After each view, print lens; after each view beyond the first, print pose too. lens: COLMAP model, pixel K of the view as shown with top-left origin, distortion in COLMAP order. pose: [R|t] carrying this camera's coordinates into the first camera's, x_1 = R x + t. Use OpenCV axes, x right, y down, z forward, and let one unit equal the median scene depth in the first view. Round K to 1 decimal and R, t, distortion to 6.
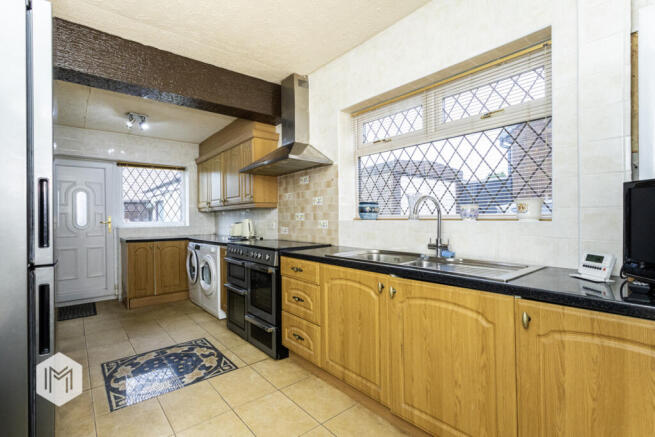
lens RADIAL K [[311.7, 0, 330.1], [0, 311.7, 217.5], [0, 0, 1]] dist [-0.000380, -0.000105]
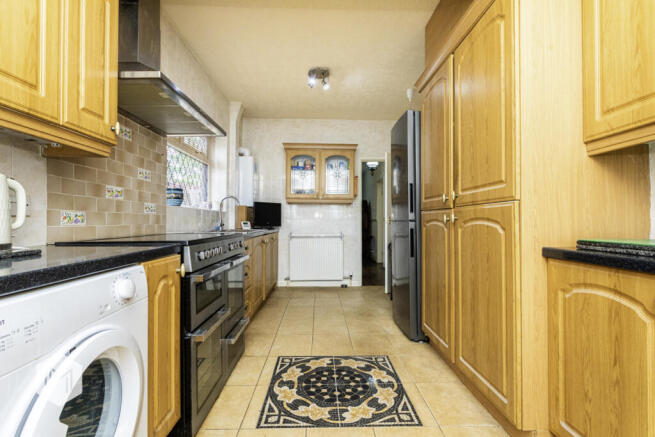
lens RADIAL K [[311.7, 0, 328.0], [0, 311.7, 216.6], [0, 0, 1]] dist [-0.000380, -0.000105]
pose [[-0.778991, 0.016146, 0.626827, -0.580276], [0.013184, 0.999869, -0.009370, 0.038399], [-0.626897, 0.000965, -0.779102, 0.941838]]
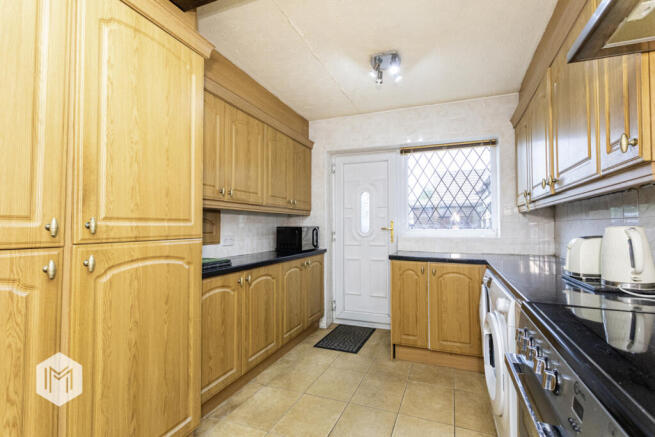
lens RADIAL K [[311.7, 0, 329.6], [0, 311.7, 220.0], [0, 0, 1]] dist [-0.000380, -0.000105]
pose [[0.470816, -0.009958, -0.882175, -0.108032], [-0.003863, 0.999903, -0.013349, 0.003570], [0.882223, 0.009693, 0.470733, 0.524797]]
